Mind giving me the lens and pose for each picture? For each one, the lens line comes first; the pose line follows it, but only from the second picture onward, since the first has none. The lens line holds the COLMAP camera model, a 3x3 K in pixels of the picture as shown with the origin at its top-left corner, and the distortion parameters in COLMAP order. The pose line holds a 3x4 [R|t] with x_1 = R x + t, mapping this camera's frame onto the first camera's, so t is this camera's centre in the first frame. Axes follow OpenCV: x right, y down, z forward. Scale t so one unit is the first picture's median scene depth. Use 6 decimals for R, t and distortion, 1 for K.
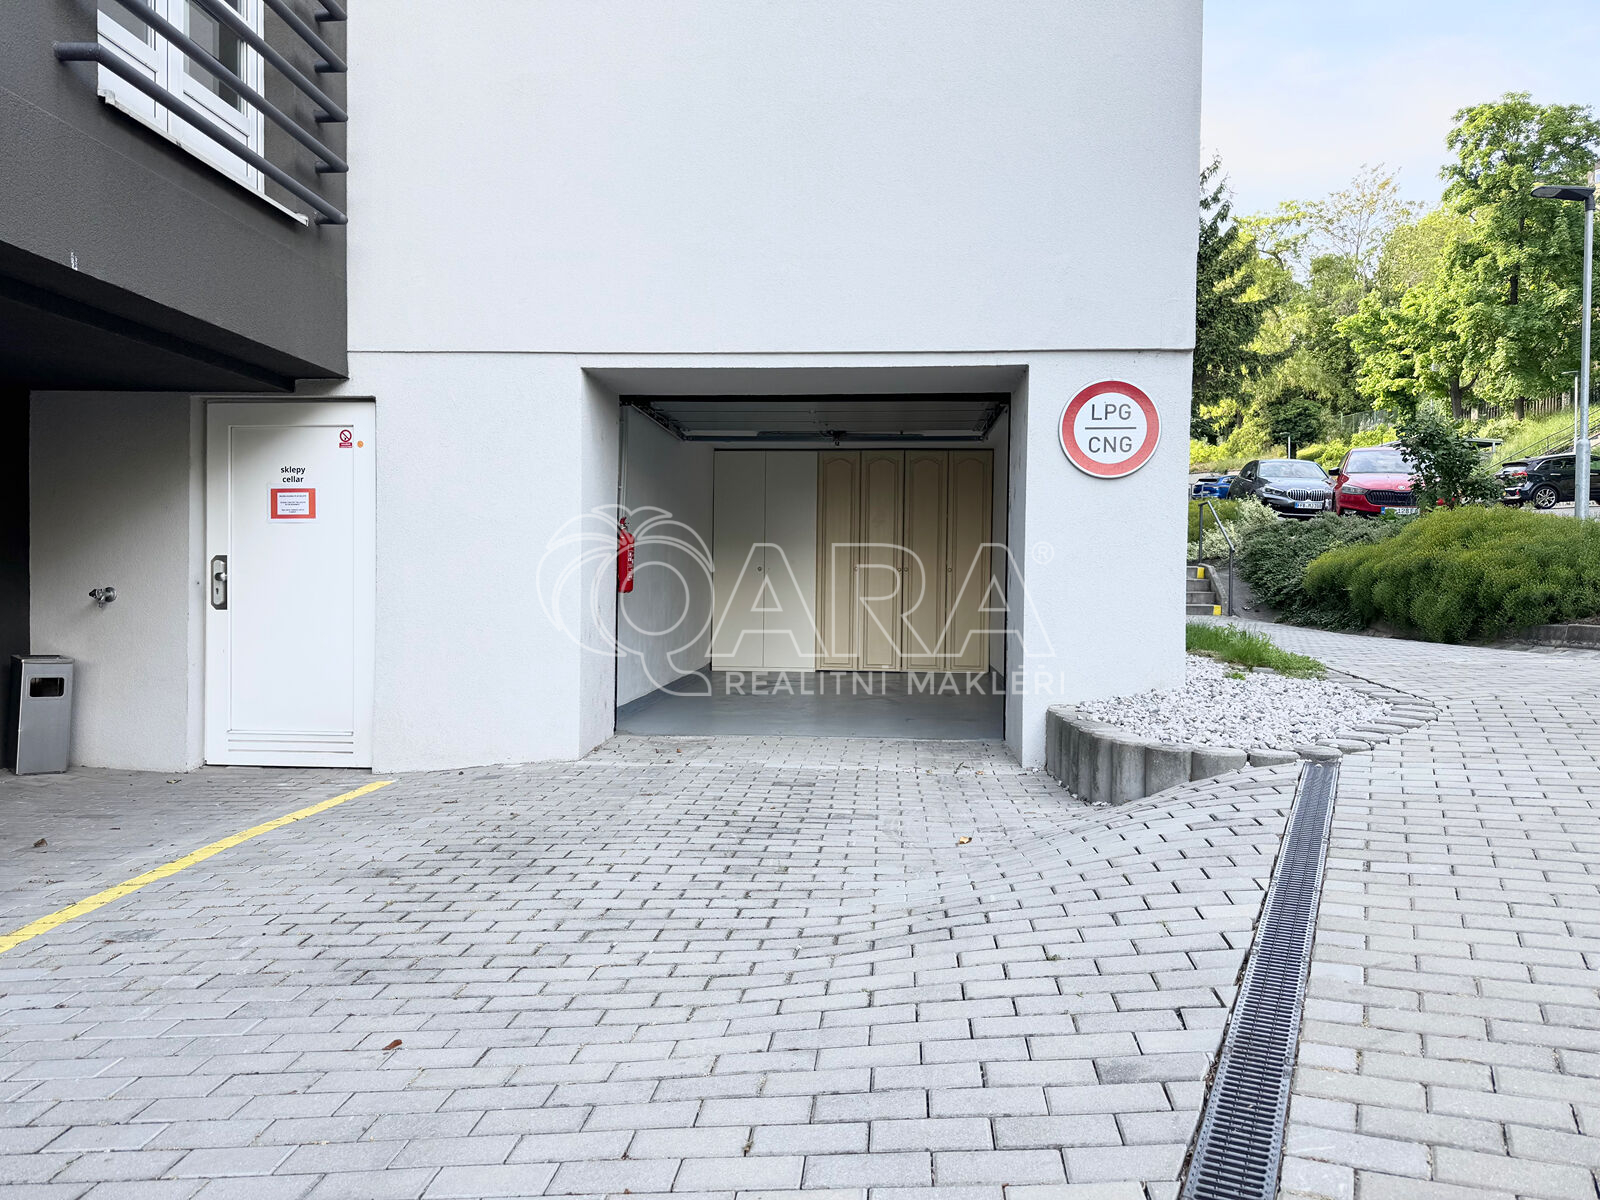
lens RADIAL K [[1115.0, 0, 862.2], [0, 1115.0, 596.8], [0, 0, 1]] dist [0.144504, -0.163400]
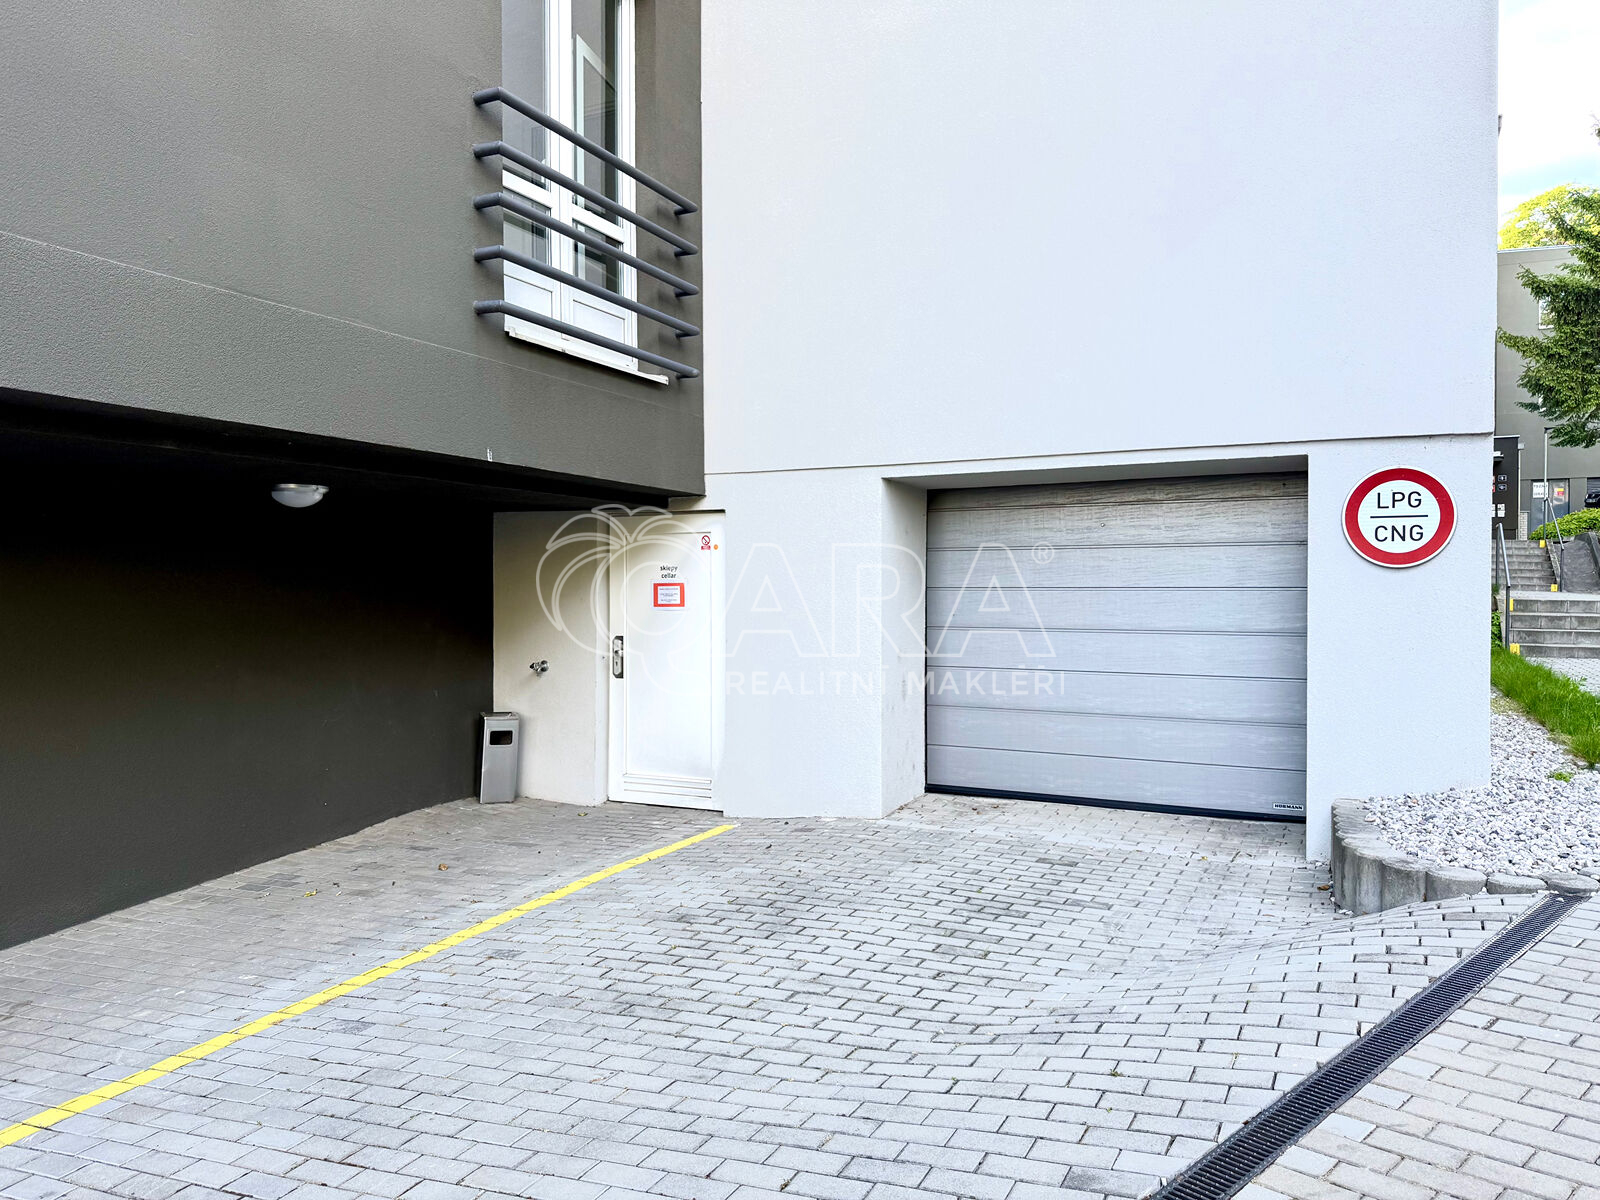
lens RADIAL K [[1121.9, 0, 854.9], [0, 1121.9, 604.7], [0, 0, 1]] dist [0.051266, -0.043050]
pose [[0.937881, 0.001961, -0.346951, 0.171410], [-0.007212, 0.999878, -0.013844, -0.081246], [0.346882, 0.015487, 0.937781, -0.111442]]
